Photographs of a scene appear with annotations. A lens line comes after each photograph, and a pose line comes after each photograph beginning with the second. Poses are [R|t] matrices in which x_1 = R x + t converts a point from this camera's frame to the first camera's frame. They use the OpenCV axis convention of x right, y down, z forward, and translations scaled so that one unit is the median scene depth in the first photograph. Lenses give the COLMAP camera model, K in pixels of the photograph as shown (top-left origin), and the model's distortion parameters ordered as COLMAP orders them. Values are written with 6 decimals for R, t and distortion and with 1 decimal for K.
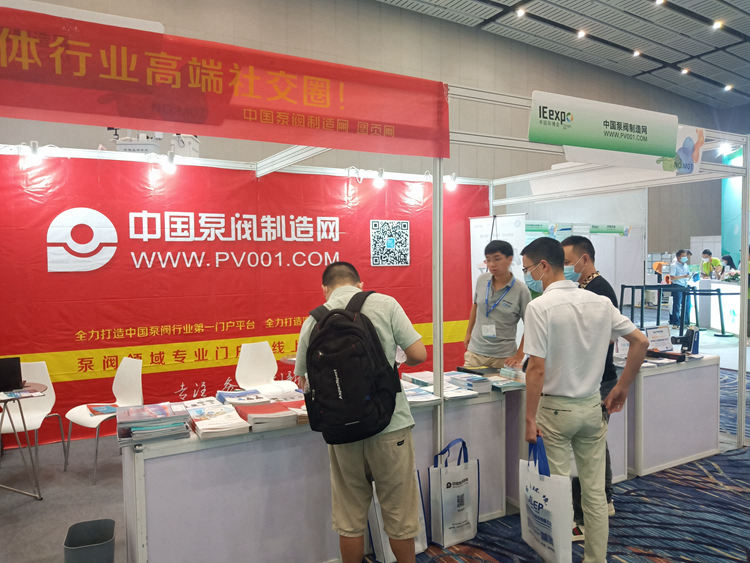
lens RADIAL K [[577.9, 0, 371.5], [0, 577.9, 285.4], [0, 0, 1]] dist [0.047449, -0.107365]
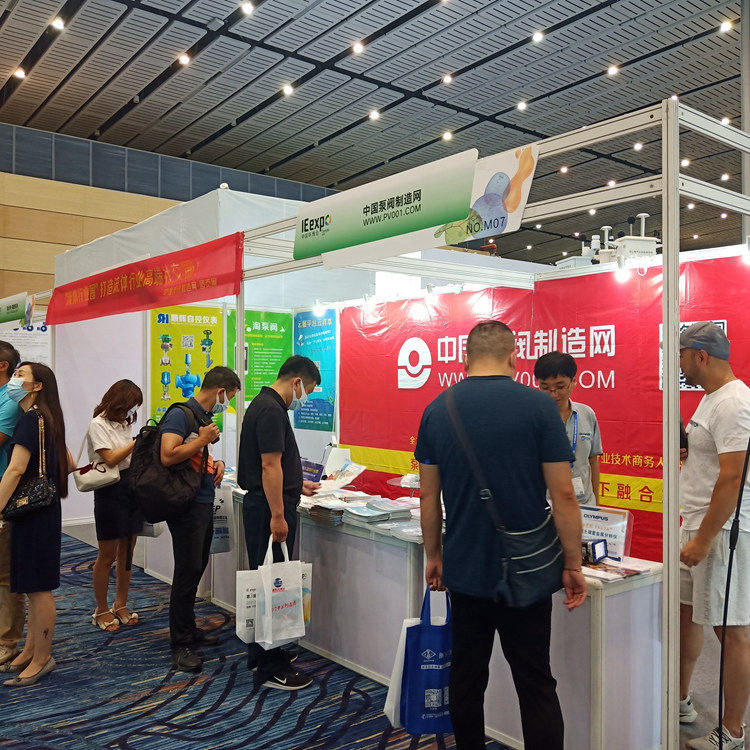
lens RADIAL K [[766.8, 0, 371.4], [0, 766.8, 382.7], [0, 0, 1]] dist [0.054227, -0.119417]
pose [[0.170404, 0.007268, -0.985347, 0.983481], [-0.048470, 0.998824, -0.001015, -0.028073], [0.984181, 0.047933, 0.170556, 0.571215]]
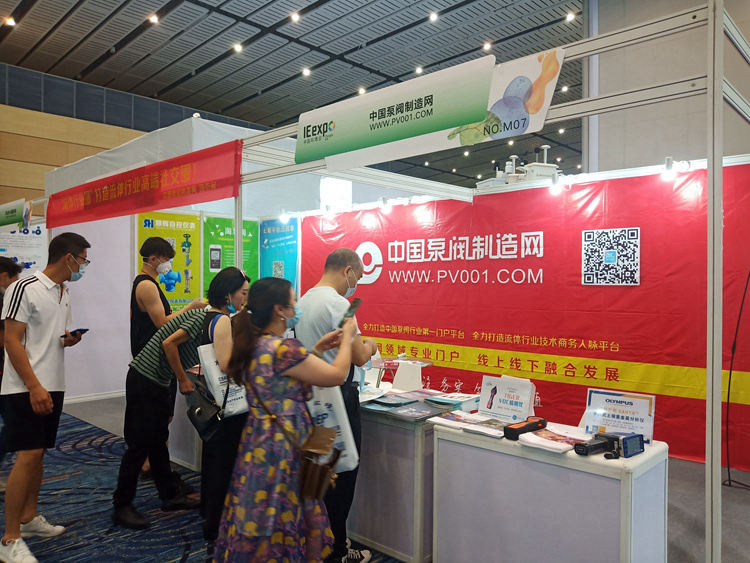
lens RADIAL K [[577.9, 0, 371.5], [0, 577.9, 285.4], [0, 0, 1]] dist [0.047449, -0.107365]
pose [[0.297131, 0.015112, -0.954717, 0.831630], [-0.049599, 0.998769, 0.000373, -0.019972], [0.953548, 0.047242, 0.297515, 0.515061]]
